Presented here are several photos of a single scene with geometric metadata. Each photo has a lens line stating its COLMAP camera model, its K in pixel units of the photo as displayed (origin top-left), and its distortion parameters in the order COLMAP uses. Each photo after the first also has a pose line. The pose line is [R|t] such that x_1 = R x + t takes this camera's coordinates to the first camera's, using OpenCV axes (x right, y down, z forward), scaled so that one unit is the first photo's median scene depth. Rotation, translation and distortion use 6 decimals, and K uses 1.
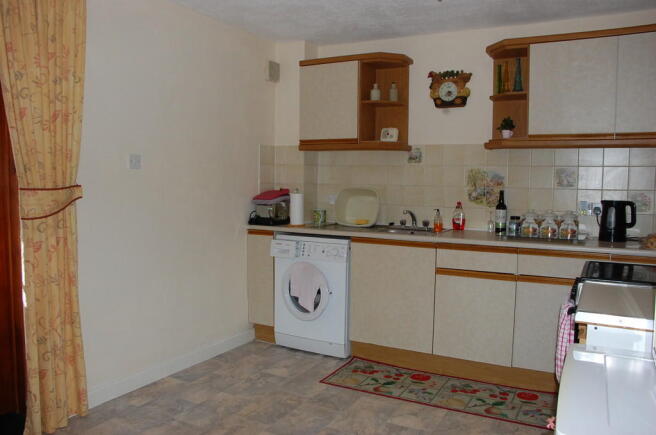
lens RADIAL K [[521.5, 0, 340.0], [0, 521.5, 218.3], [0, 0, 1]] dist [-0.157947, 0.148843]
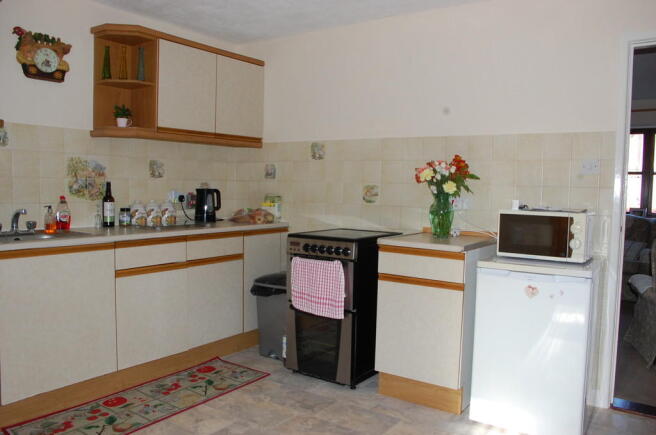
lens RADIAL K [[521.5, 0, 340.0], [0, 521.5, 218.3], [0, 0, 1]] dist [-0.157947, 0.148843]
pose [[0.111383, -0.071583, 0.991196, -0.572443], [0.057518, 0.996195, 0.065481, -0.024612], [-0.992112, 0.049718, 0.115077, 0.490592]]
